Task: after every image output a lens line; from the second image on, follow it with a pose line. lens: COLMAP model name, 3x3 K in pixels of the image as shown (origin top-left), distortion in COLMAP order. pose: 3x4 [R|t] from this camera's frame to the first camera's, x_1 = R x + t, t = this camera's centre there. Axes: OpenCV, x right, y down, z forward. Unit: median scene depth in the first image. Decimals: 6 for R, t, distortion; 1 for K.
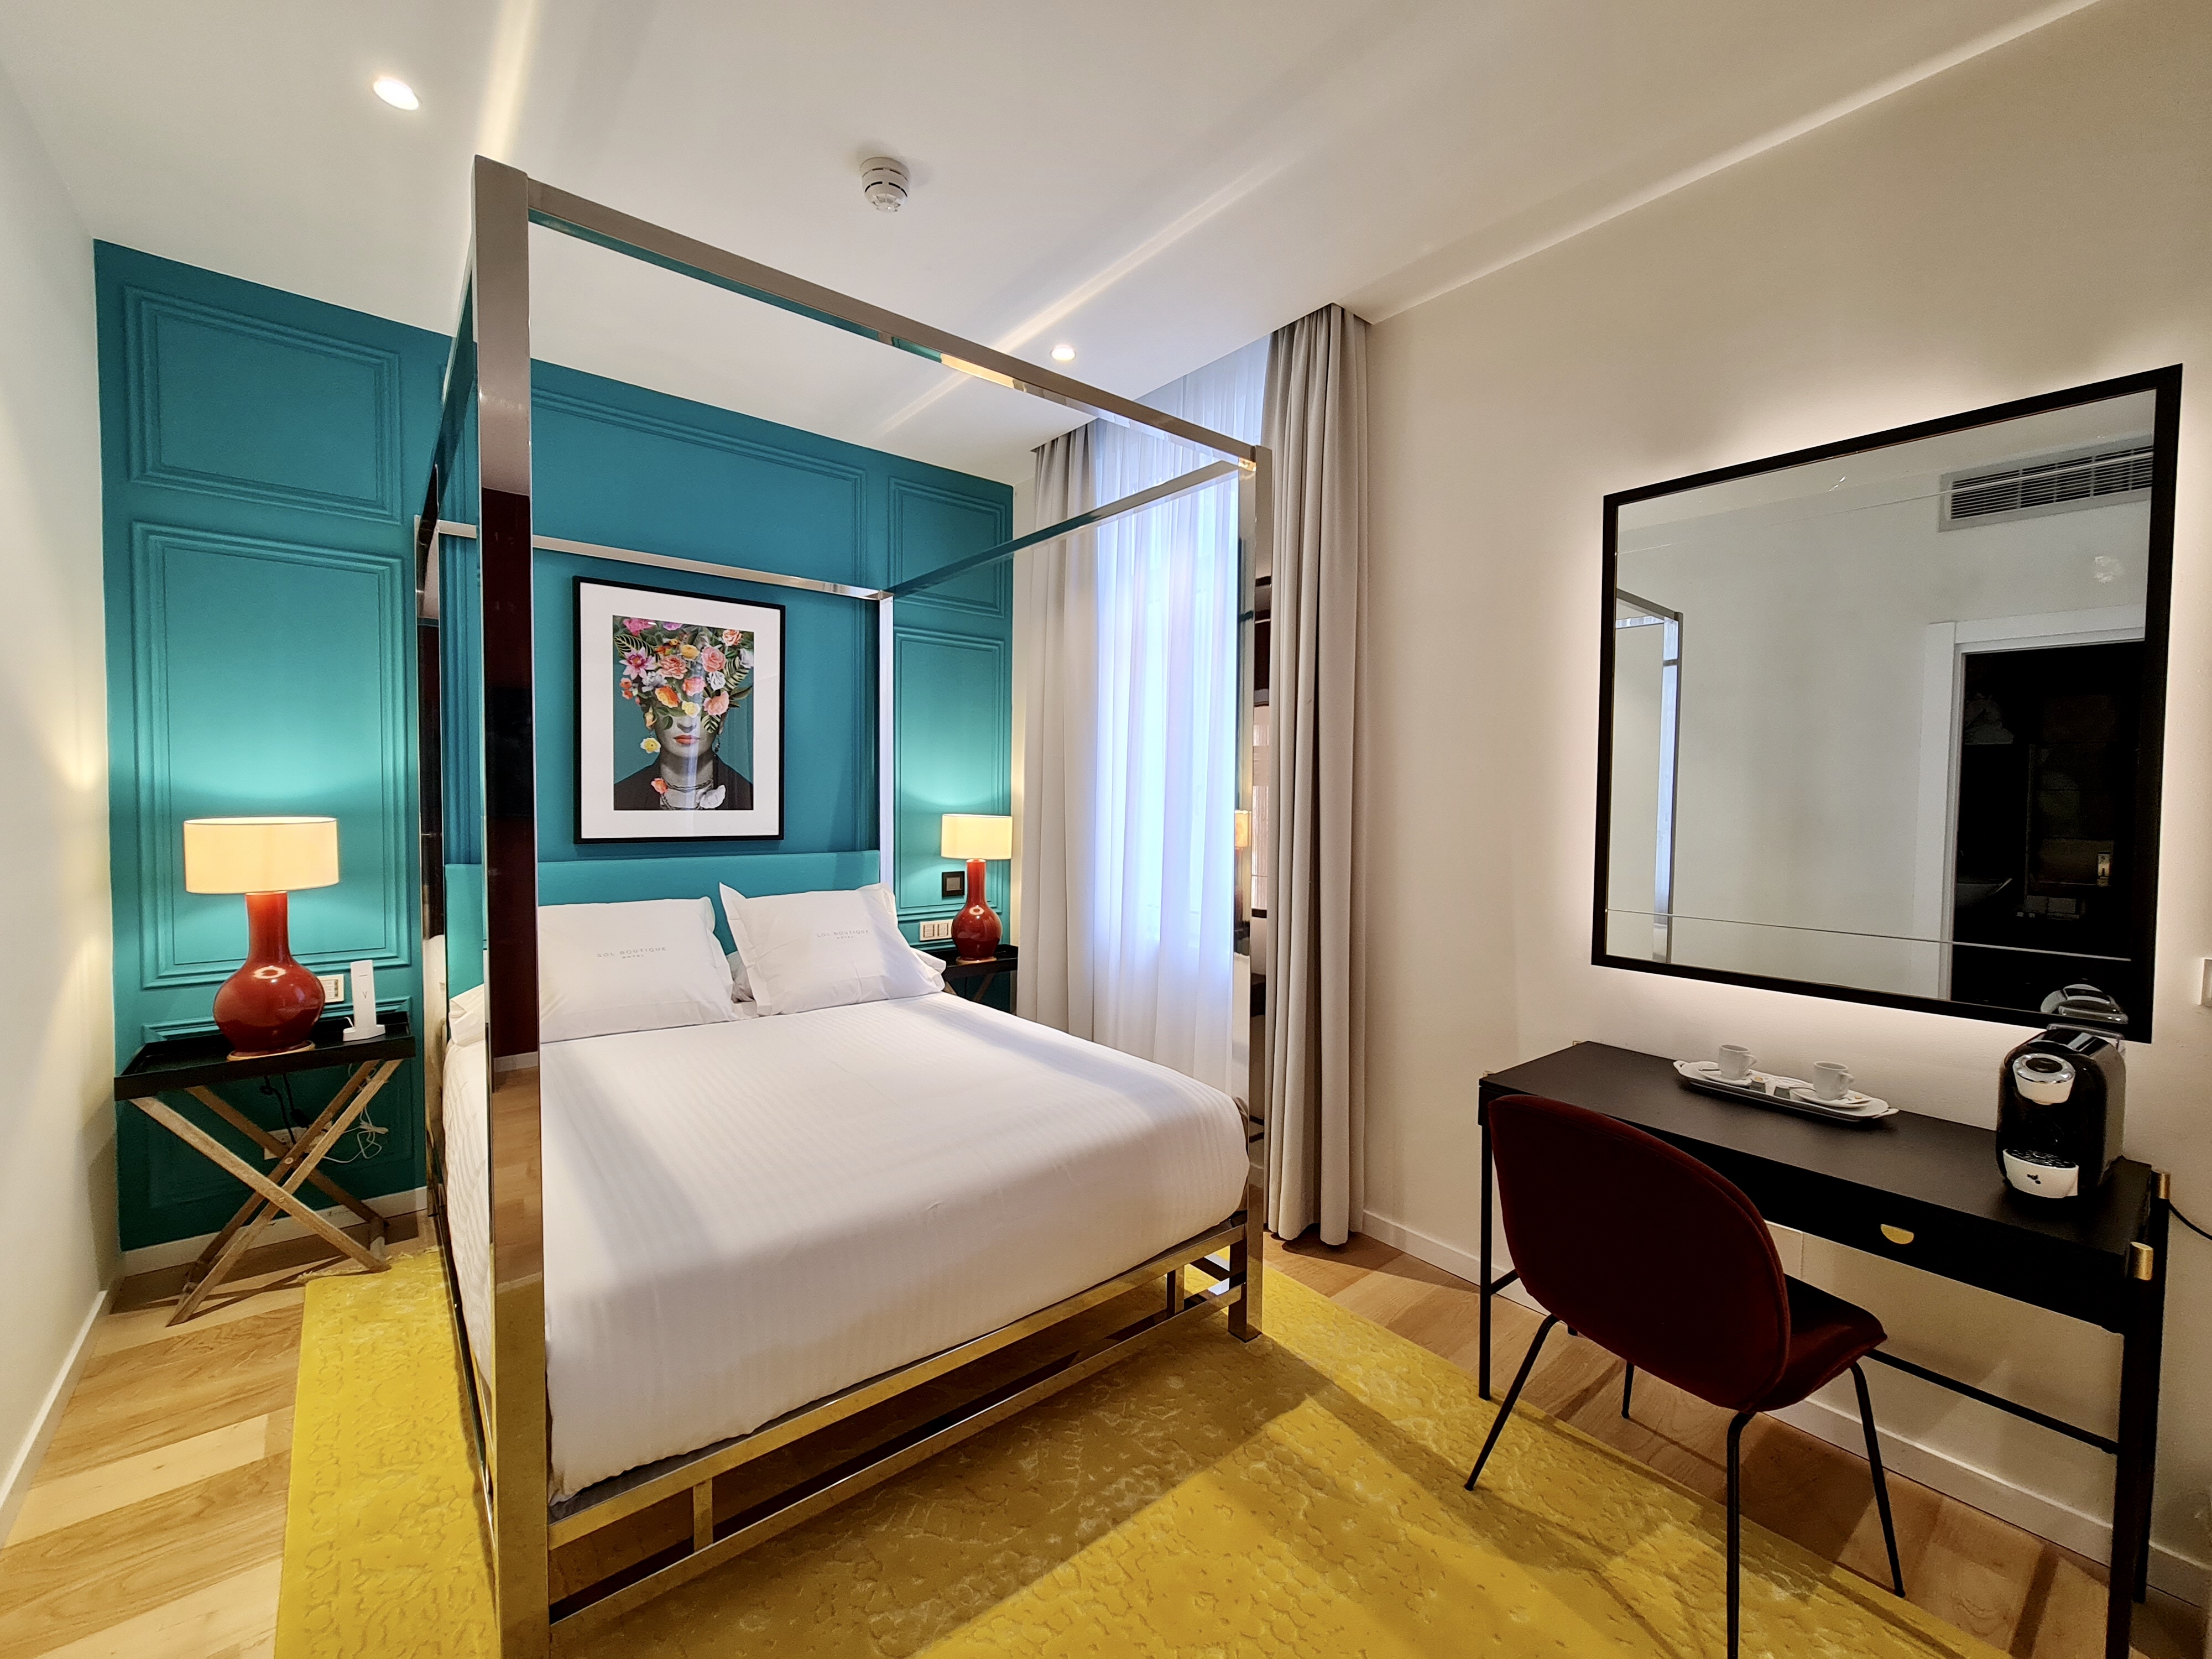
lens RADIAL K [[919.5, 0, 1103.5], [0, 919.5, 831.8], [0, 0, 1]] dist [0.004984, 0.000186]
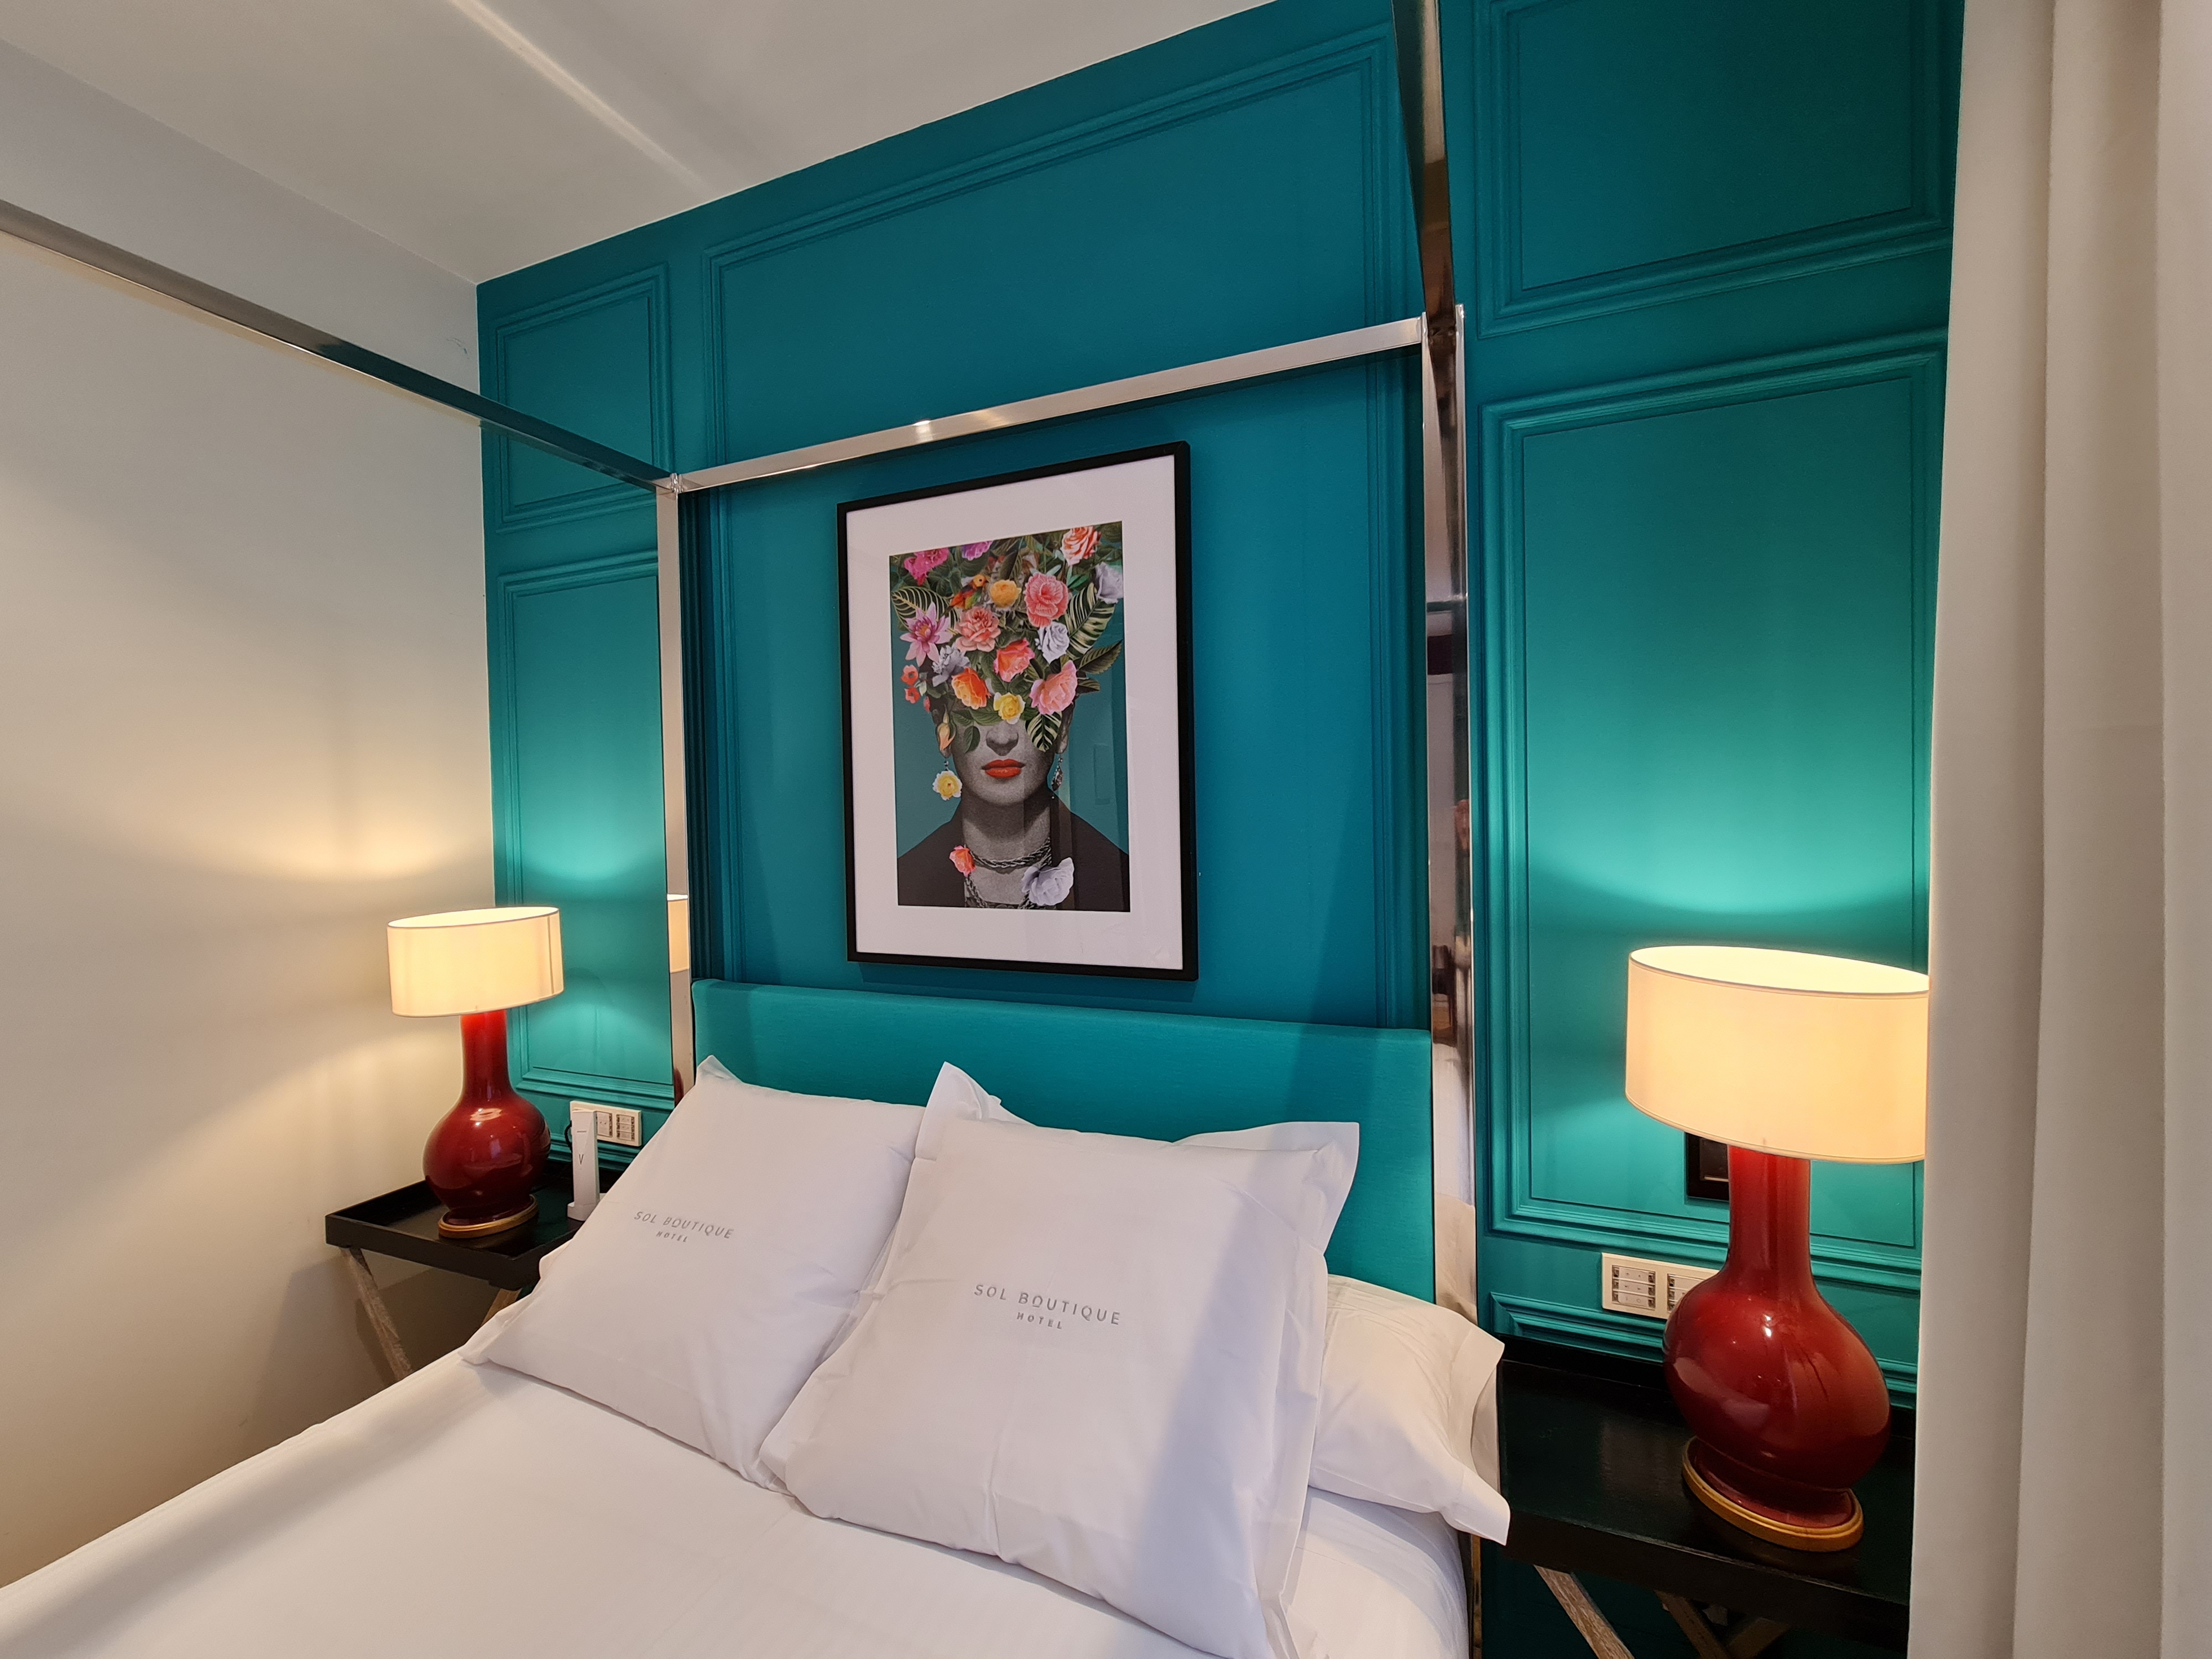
lens RADIAL K [[919.5, 0, 1100.8], [0, 919.5, 814.8], [0, 0, 1]] dist [0.004984, 0.000186]
pose [[0.471585, -0.001683, -0.881819, 0.016956], [-0.001075, 0.999996, -0.002484, -0.074465], [0.881820, 0.002119, 0.471582, 0.816911]]
